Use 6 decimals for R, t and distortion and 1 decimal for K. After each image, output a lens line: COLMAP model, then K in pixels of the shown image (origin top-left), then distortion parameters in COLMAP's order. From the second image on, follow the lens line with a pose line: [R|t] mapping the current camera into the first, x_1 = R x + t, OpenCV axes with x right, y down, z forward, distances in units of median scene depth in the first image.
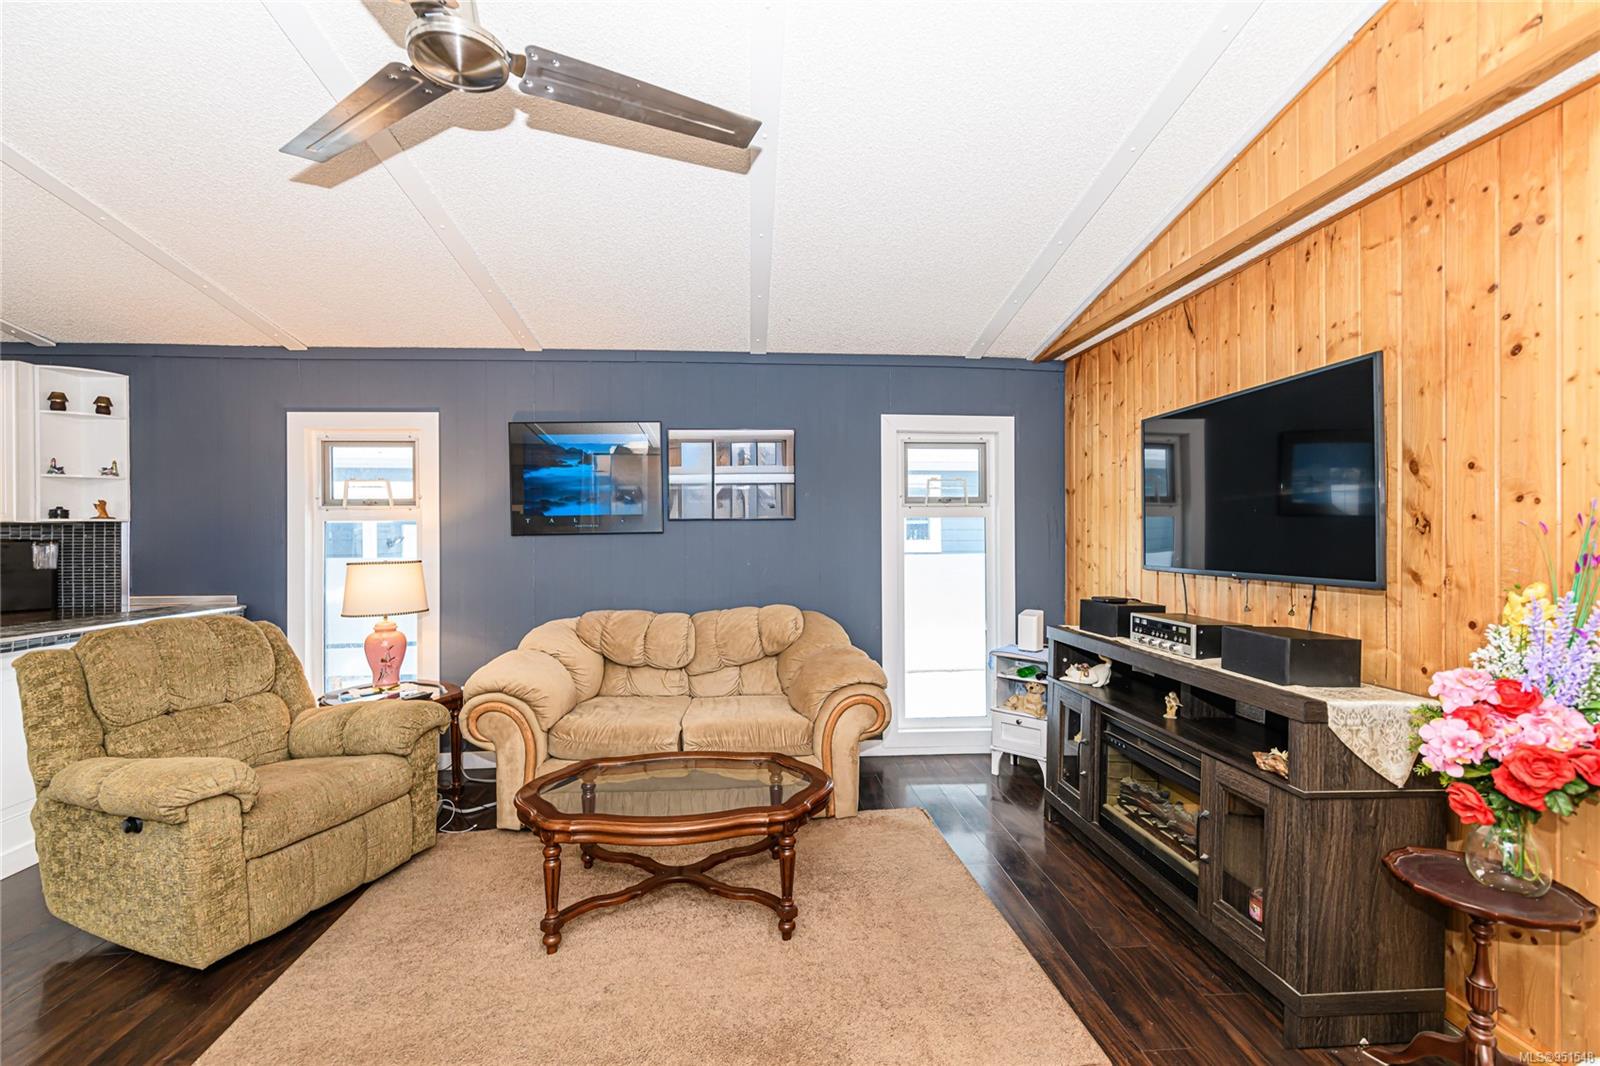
lens RADIAL K [[686.7, 0, 795.7], [0, 686.7, 528.9], [0, 0, 1]] dist [0.002628, -0.000269]
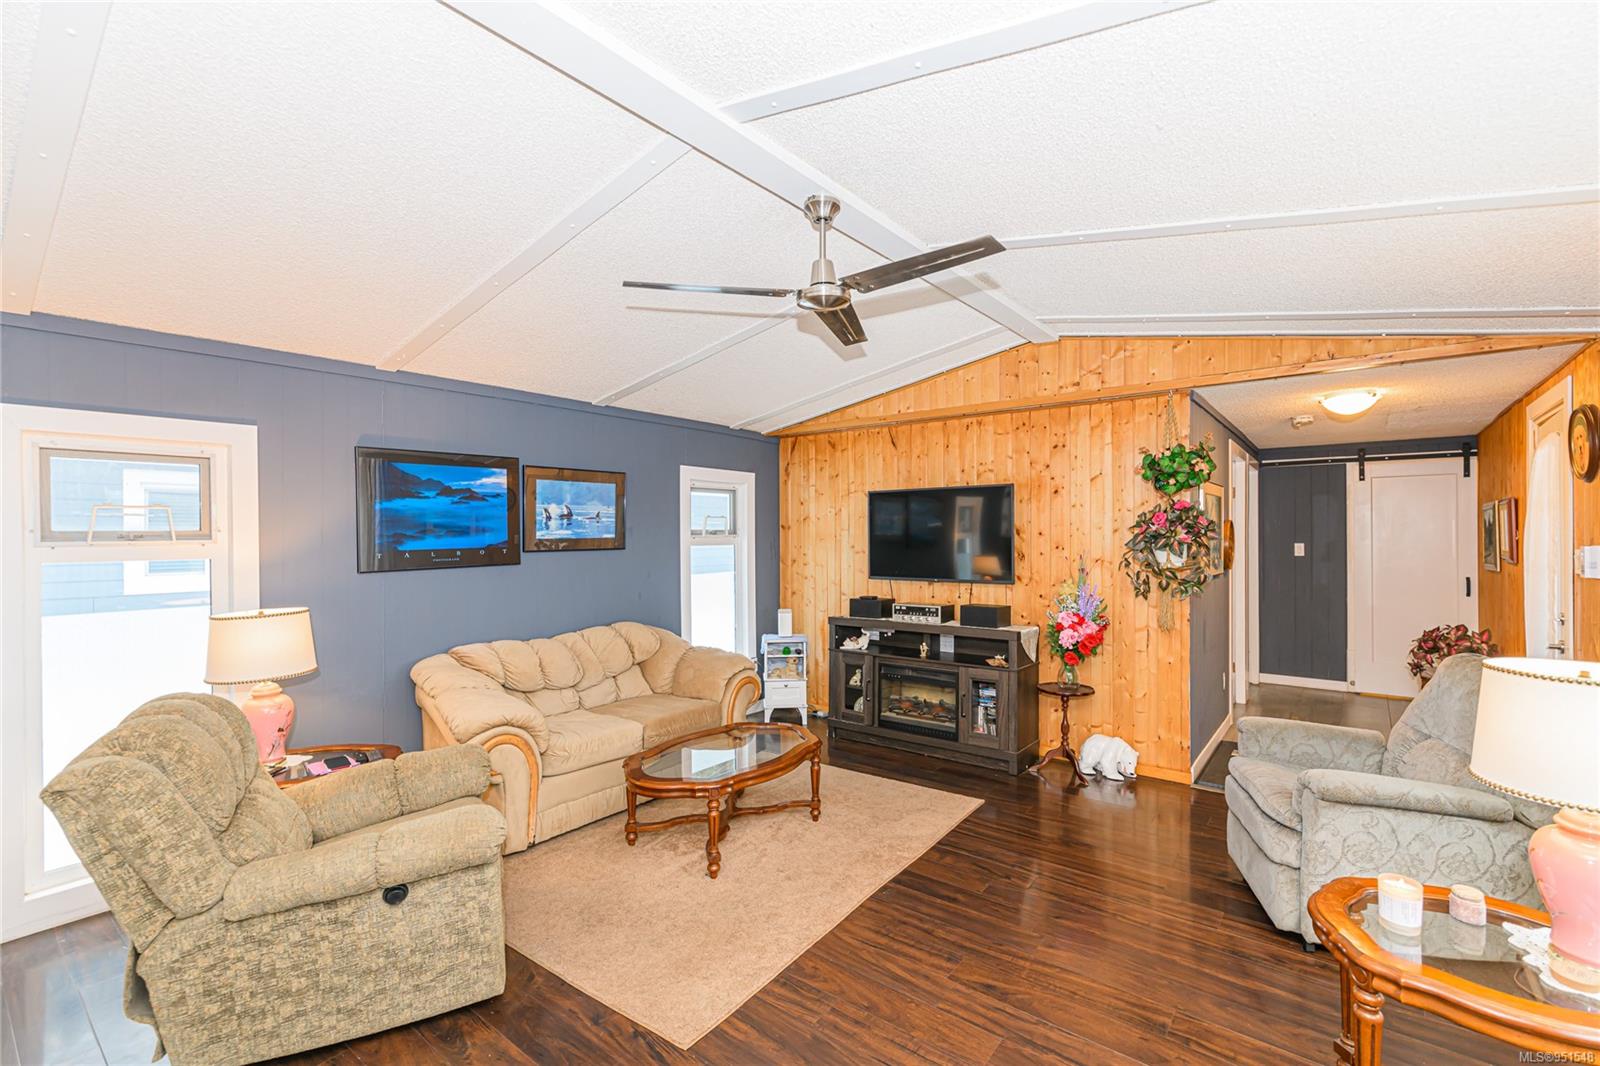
lens RADIAL K [[696.3, 0, 821.2], [0, 696.3, 537.6], [0, 0, 1]] dist [-0.000314, 0.000203]
pose [[0.663477, -0.003515, 0.748188, -0.802554], [-0.001186, 0.999983, 0.005750, -0.048967], [-0.748196, -0.004702, 0.663461, -0.057202]]
